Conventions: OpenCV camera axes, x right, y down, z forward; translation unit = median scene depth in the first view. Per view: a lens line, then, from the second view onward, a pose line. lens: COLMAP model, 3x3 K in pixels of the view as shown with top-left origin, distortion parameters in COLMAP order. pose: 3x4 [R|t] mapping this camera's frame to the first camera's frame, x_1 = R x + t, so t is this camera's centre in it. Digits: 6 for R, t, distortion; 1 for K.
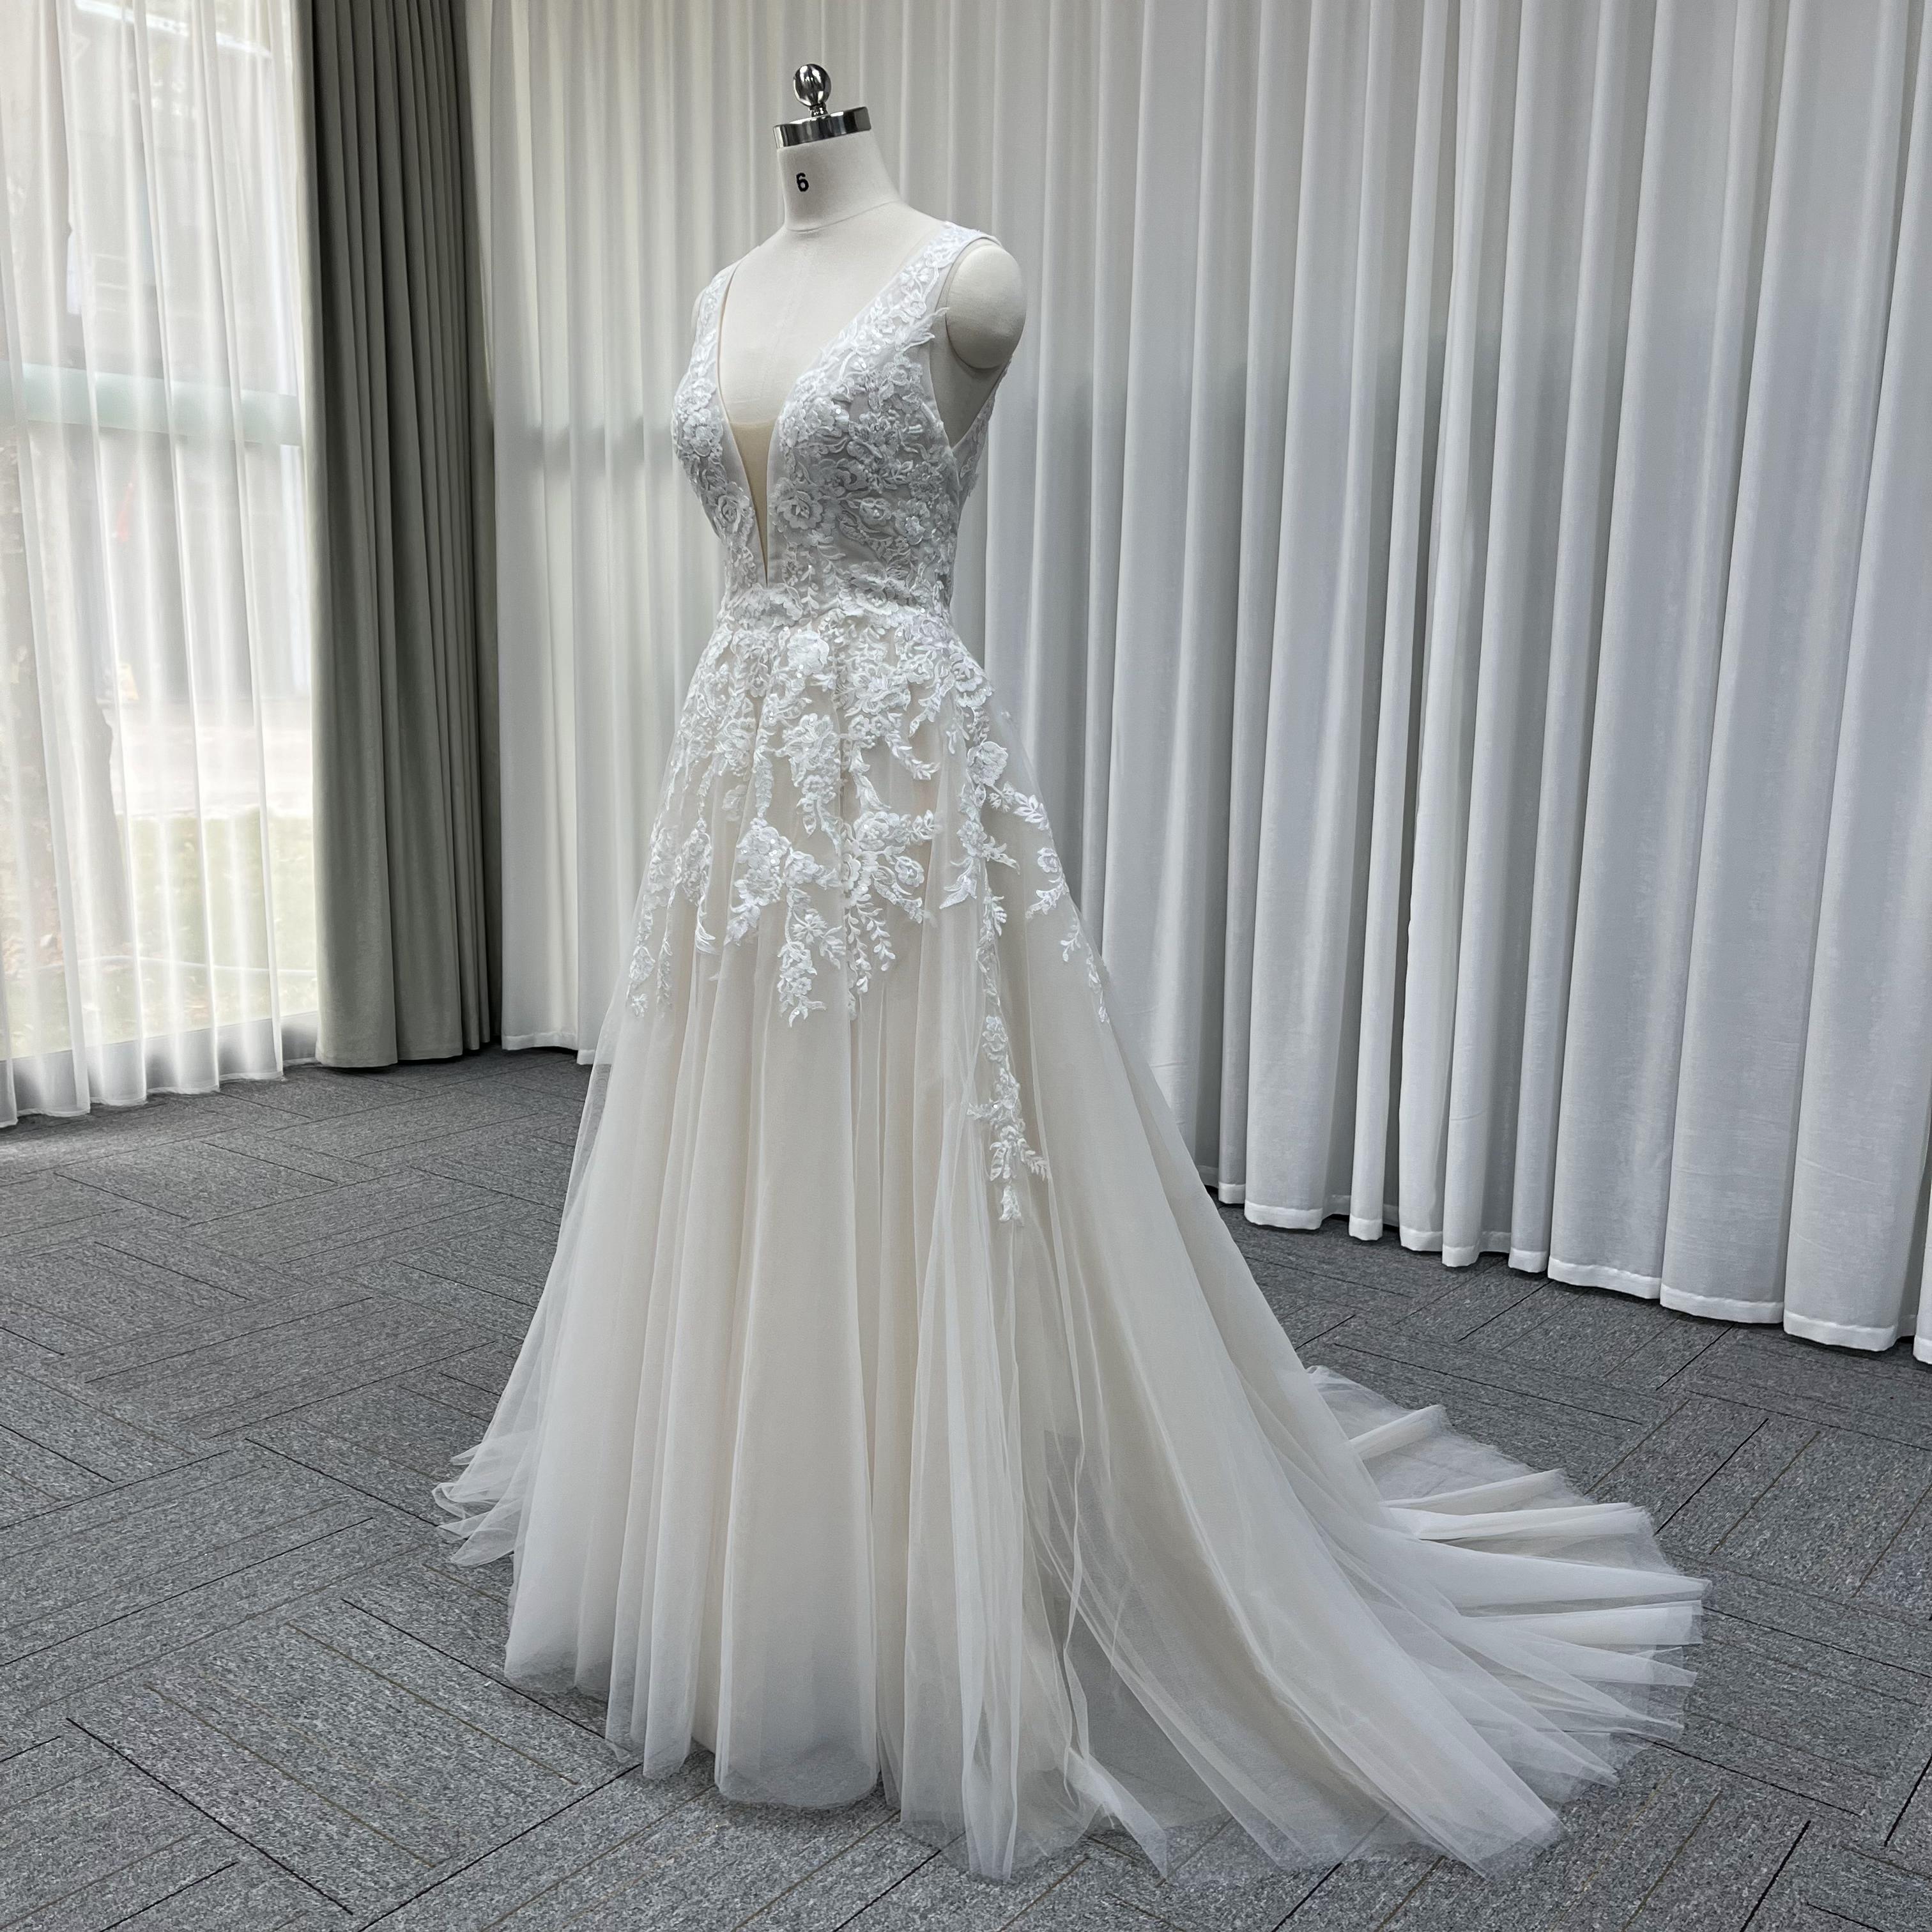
lens RADIAL K [[1985.5, 0, 968.9], [0, 1985.5, 931.6], [0, 0, 1]] dist [0.008363, -0.002379]
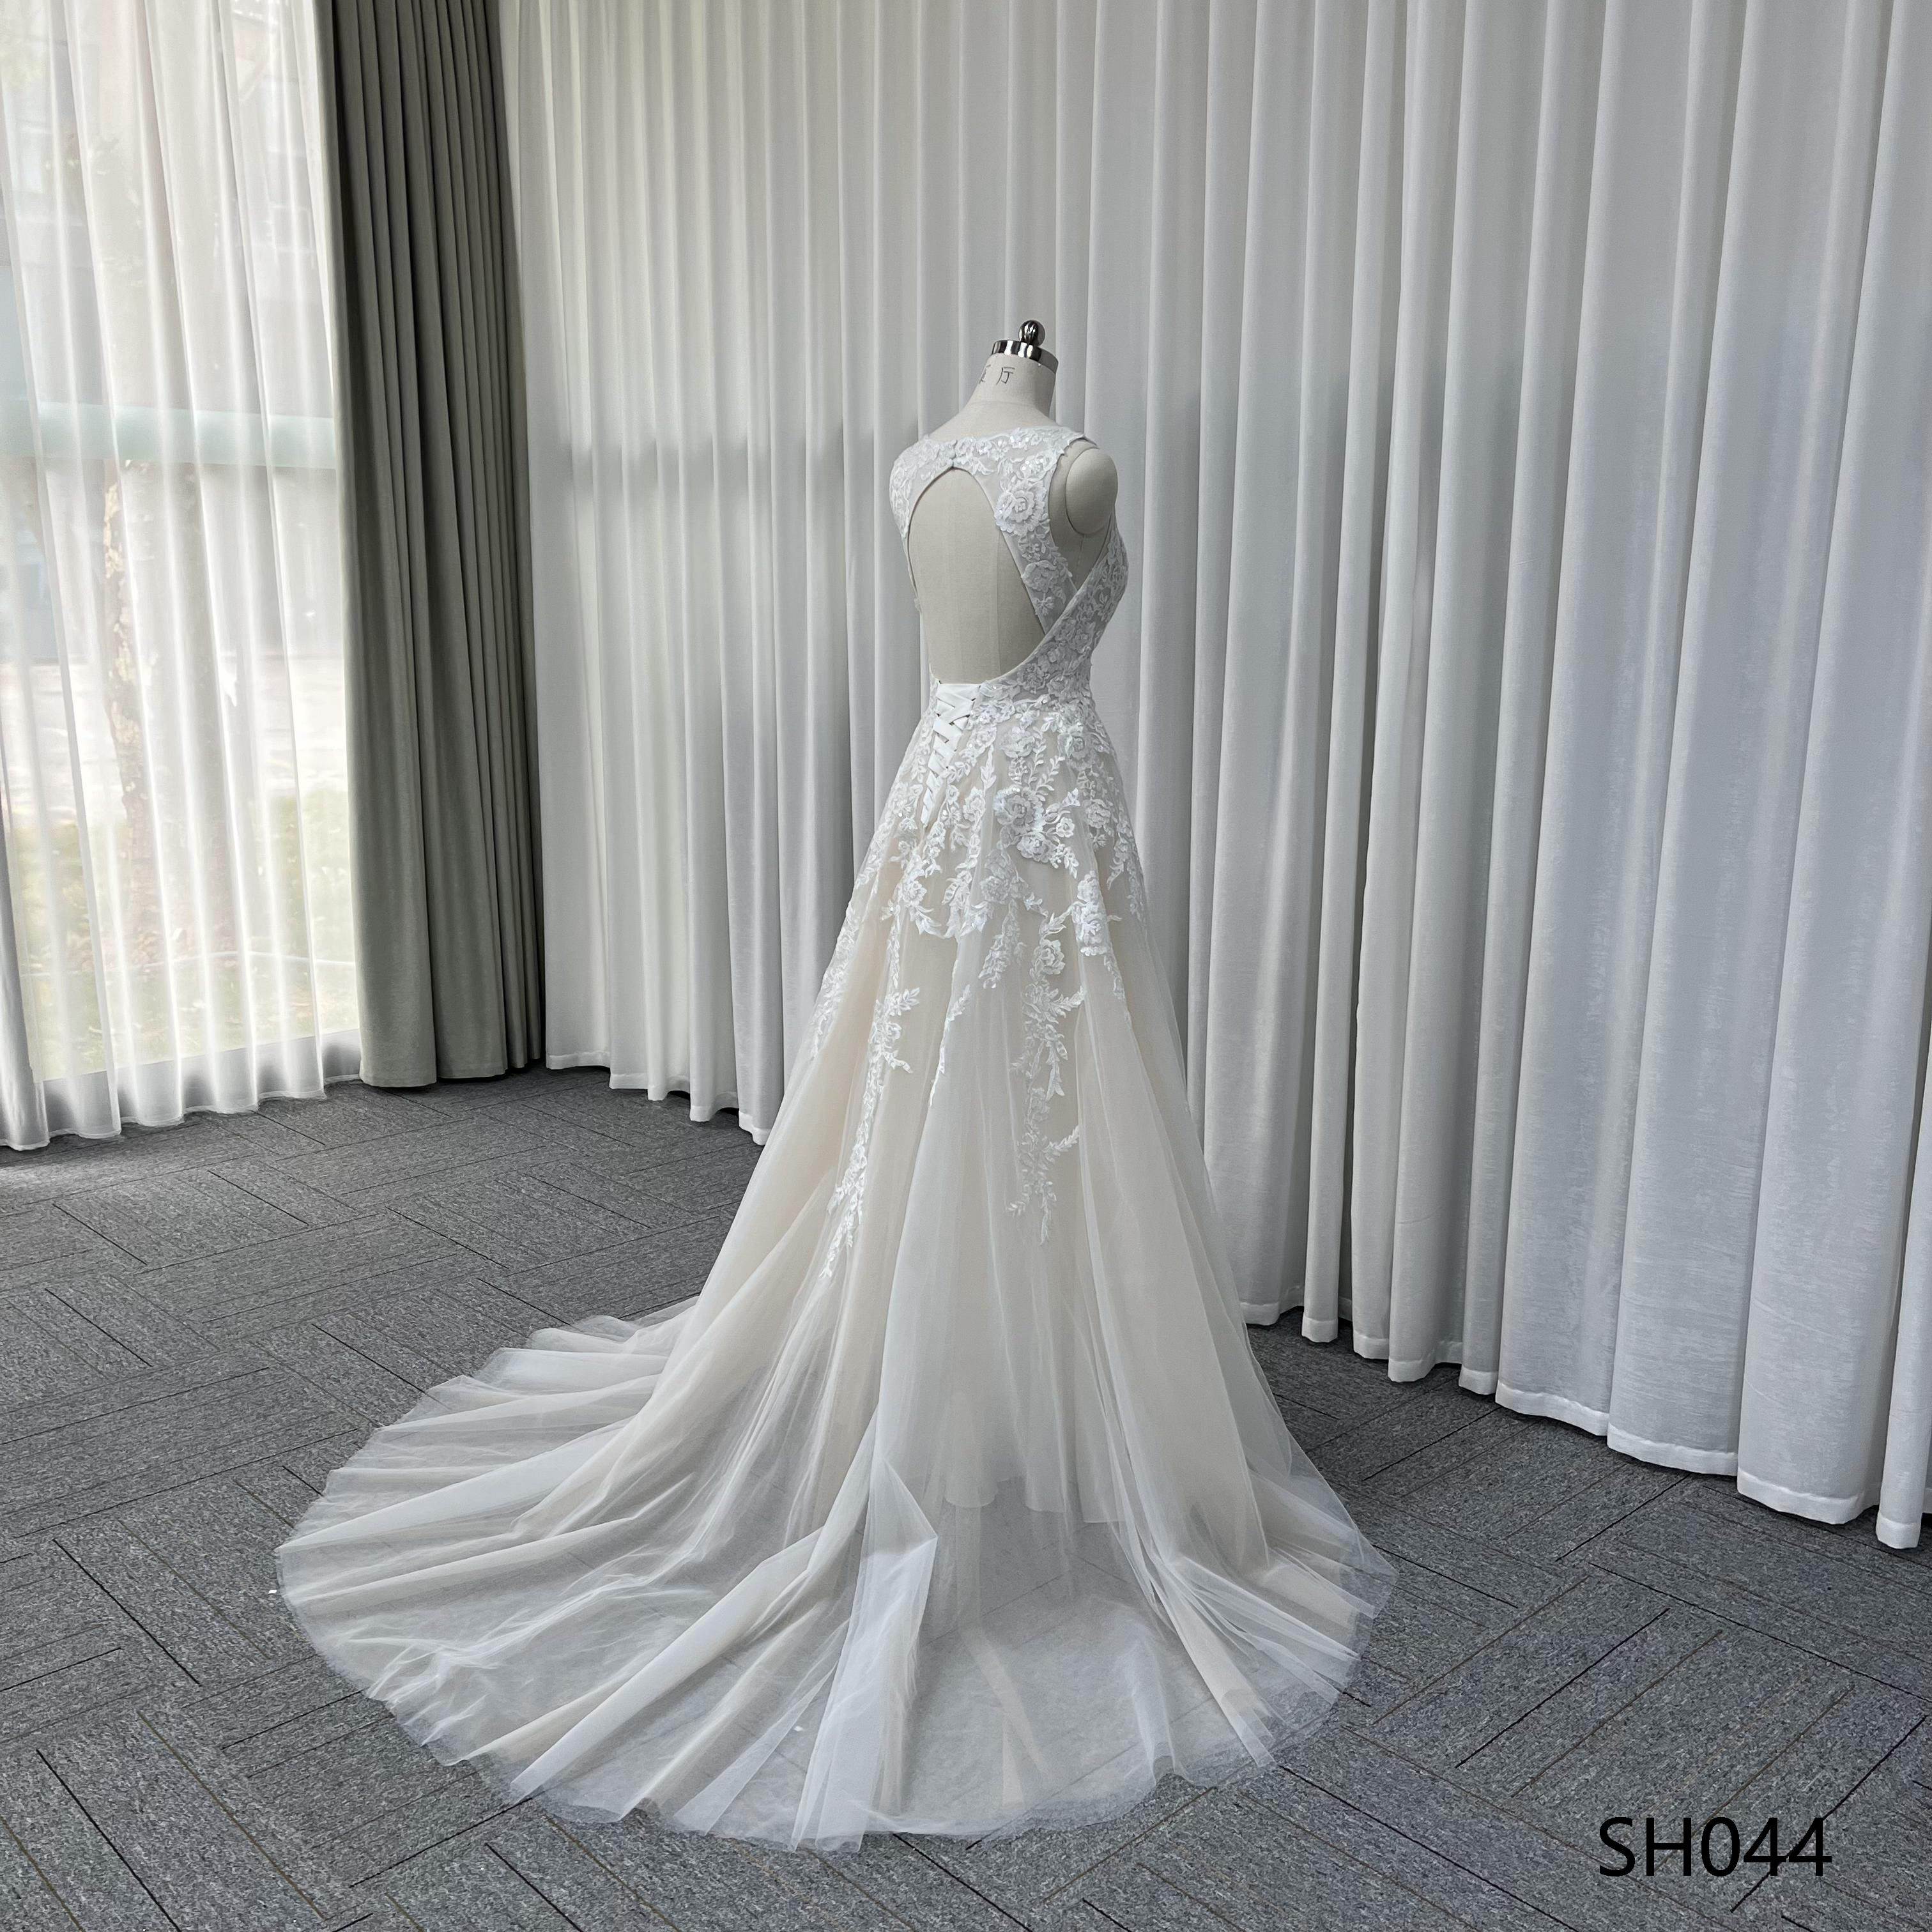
lens RADIAL K [[1978.2, 0, 964.1], [0, 1978.2, 917.5], [0, 0, 1]] dist [0.060070, -0.094079]
pose [[0.989396, 0.014440, -0.144525, 0.137989], [-0.010870, 0.999617, 0.025461, -0.052544], [0.144837, -0.023620, 0.989173, 0.053022]]
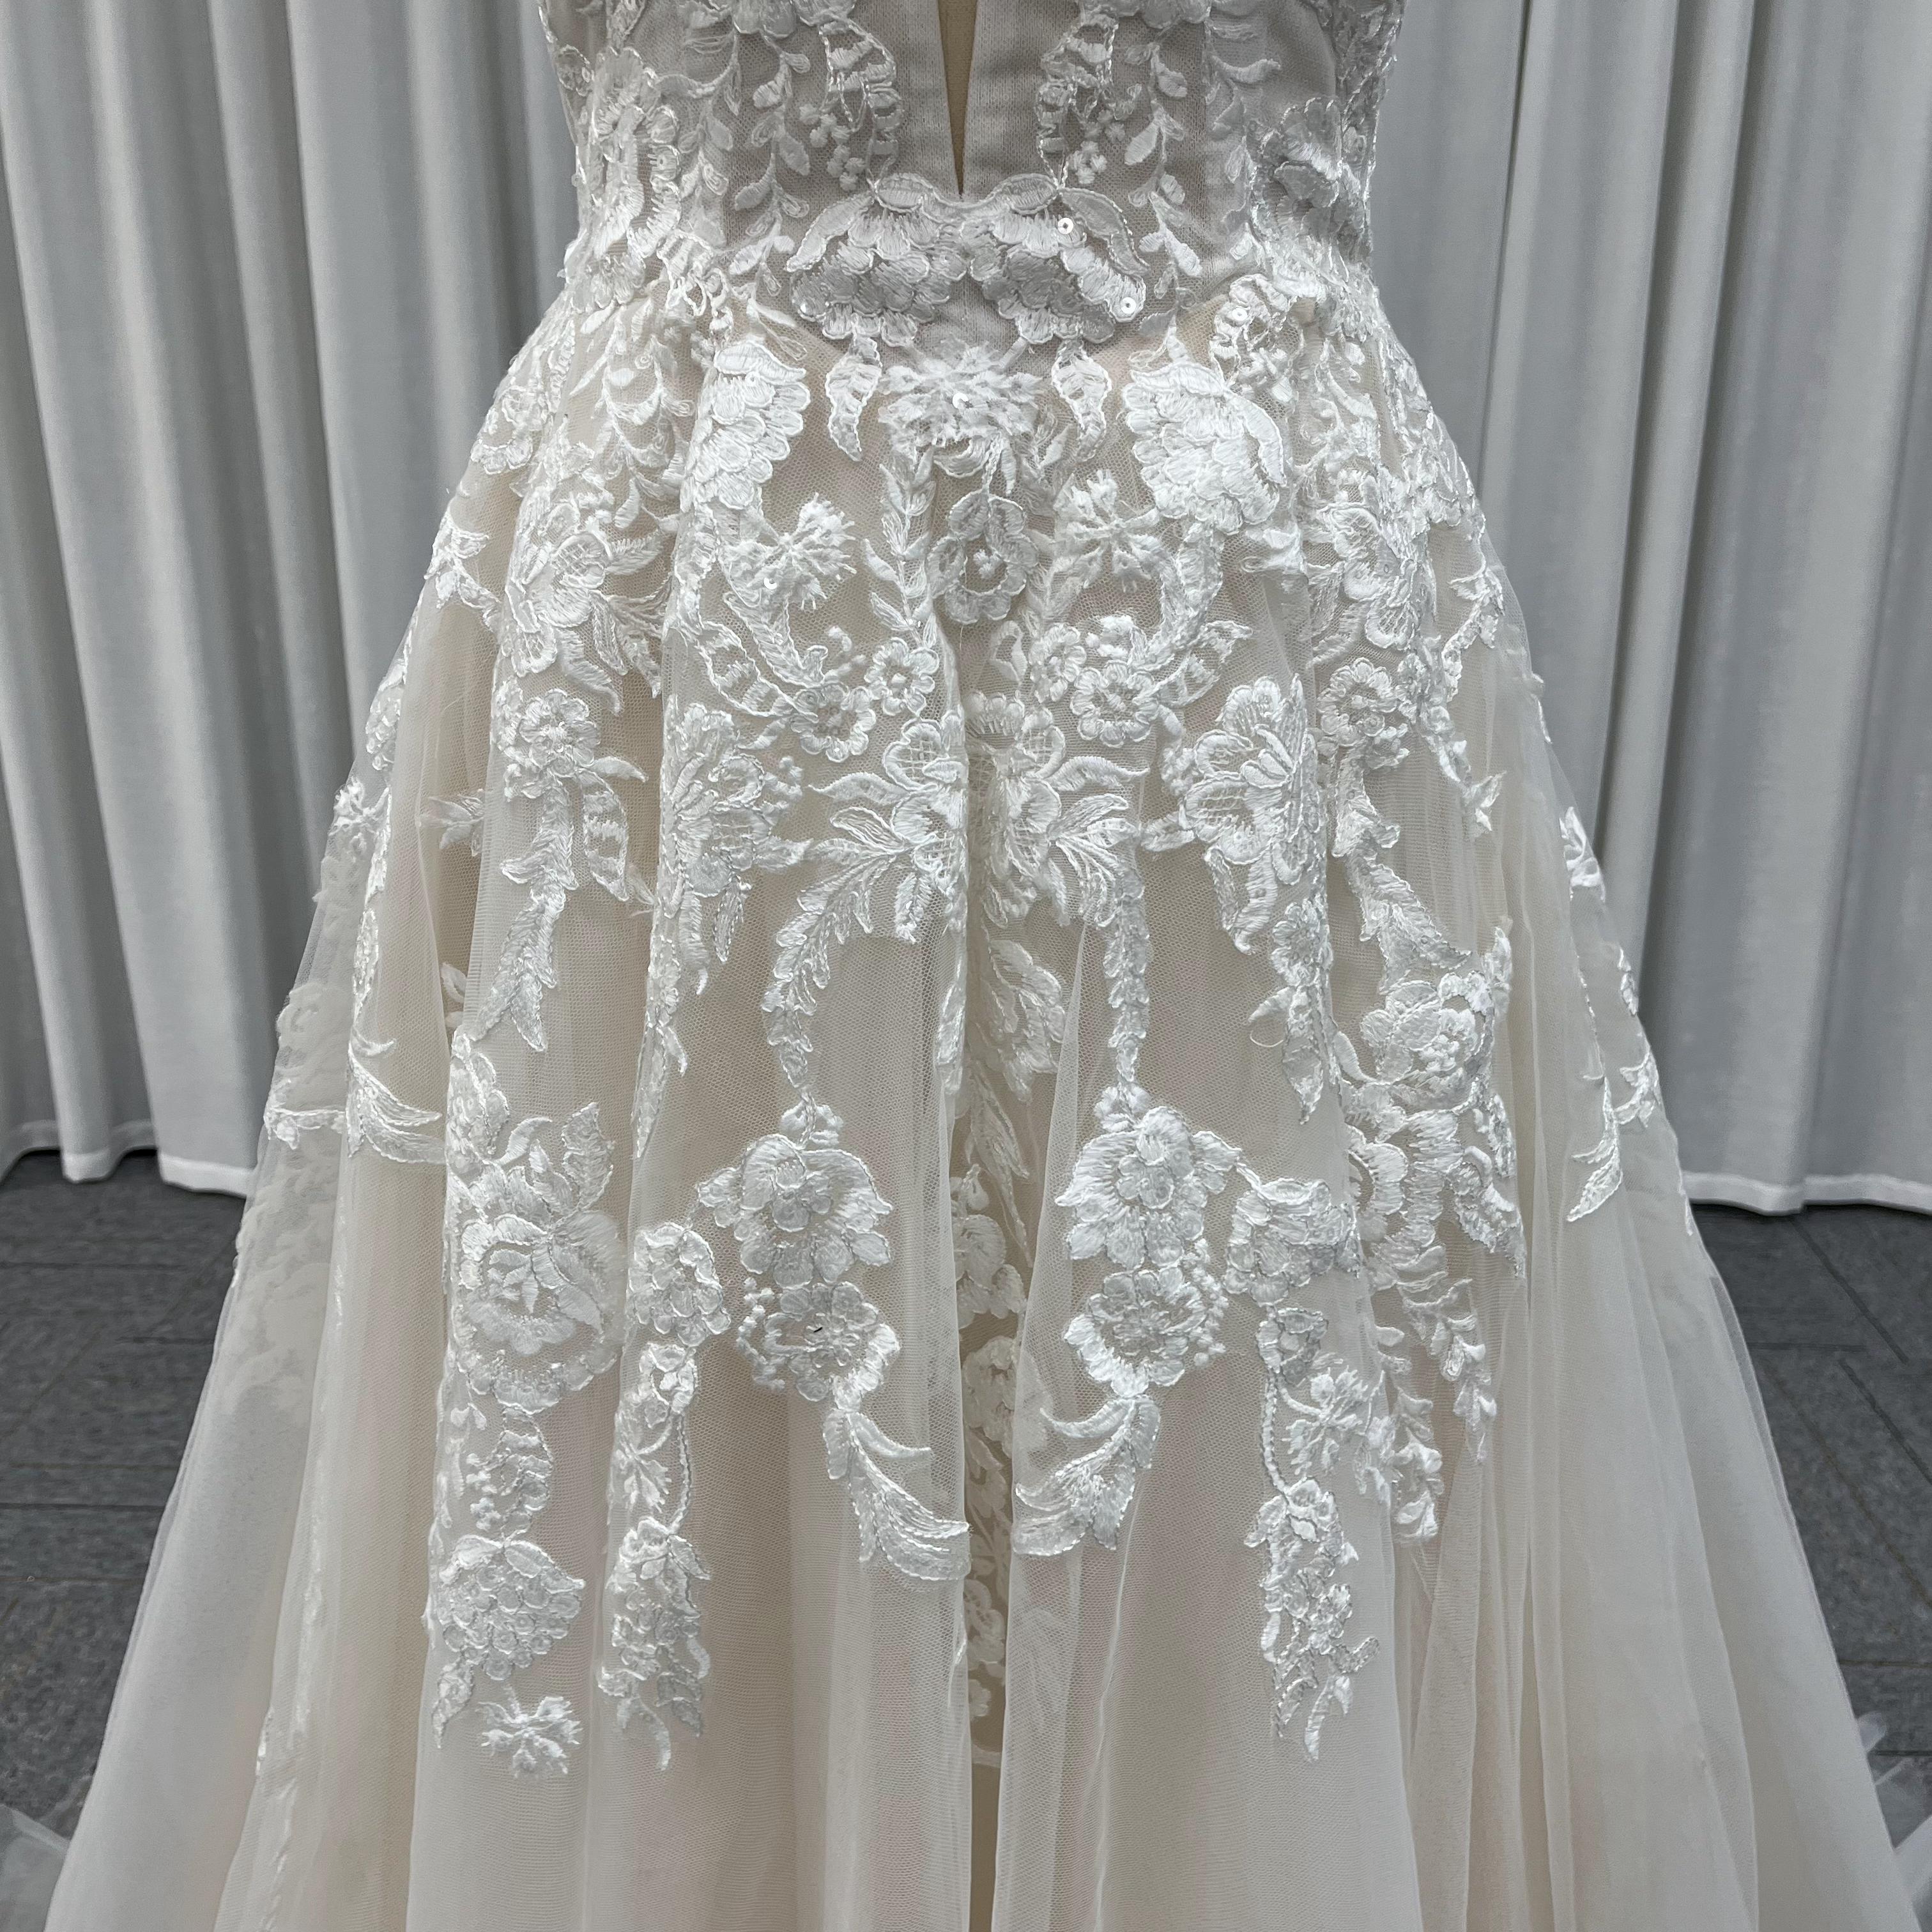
lens RADIAL K [[1985.5, 0, 968.9], [0, 1985.5, 931.6], [0, 0, 1]] dist [0.008363, -0.002379]
pose [[0.806465, -0.194012, 0.558547, -0.269031], [0.100070, 0.975793, 0.194456, -0.132081], [-0.582753, -0.100928, 0.806358, 0.796663]]
